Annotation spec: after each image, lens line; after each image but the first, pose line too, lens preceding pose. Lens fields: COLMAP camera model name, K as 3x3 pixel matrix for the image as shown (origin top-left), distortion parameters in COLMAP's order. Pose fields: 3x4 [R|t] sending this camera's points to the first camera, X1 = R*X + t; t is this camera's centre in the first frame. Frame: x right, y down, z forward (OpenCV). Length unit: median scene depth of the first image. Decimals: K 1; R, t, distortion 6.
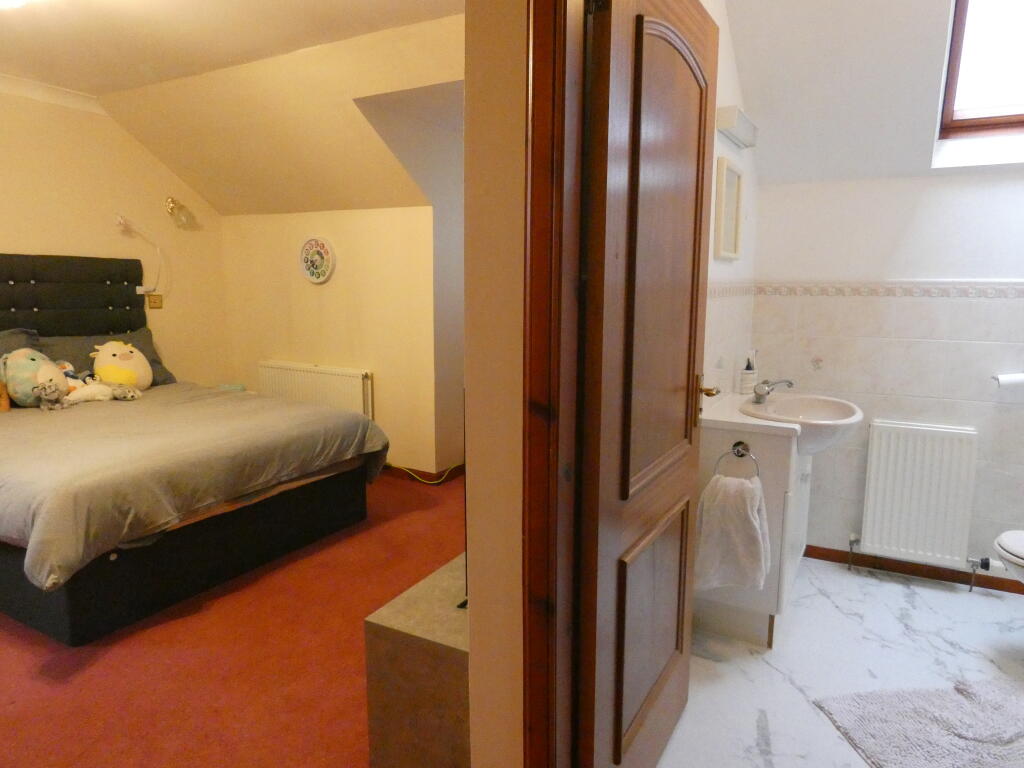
lens RADIAL K [[669.3, 0, 512.1], [0, 669.3, 380.6], [0, 0, 1]] dist [-0.002185, 0.017126]
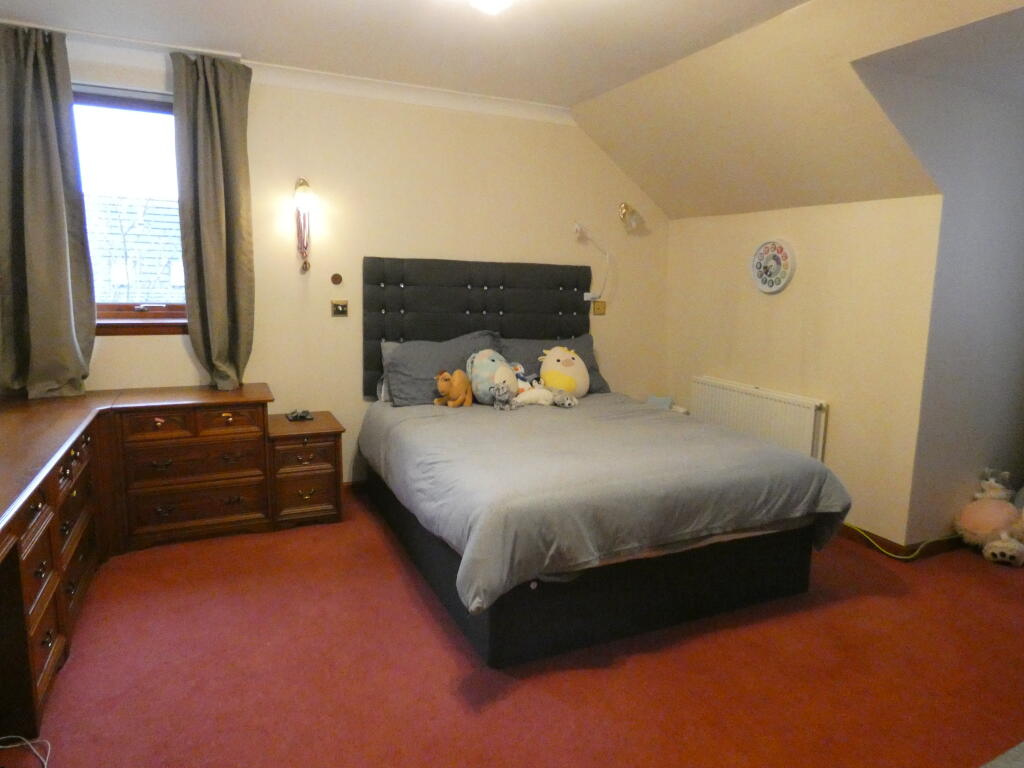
lens RADIAL K [[669.3, 0, 512.1], [0, 669.3, 380.6], [0, 0, 1]] dist [-0.002185, 0.017126]
pose [[0.817203, 0.094916, -0.568480, -0.076944], [-0.097860, 0.994875, 0.025433, -0.028716], [0.567981, 0.034847, 0.822304, 0.136773]]
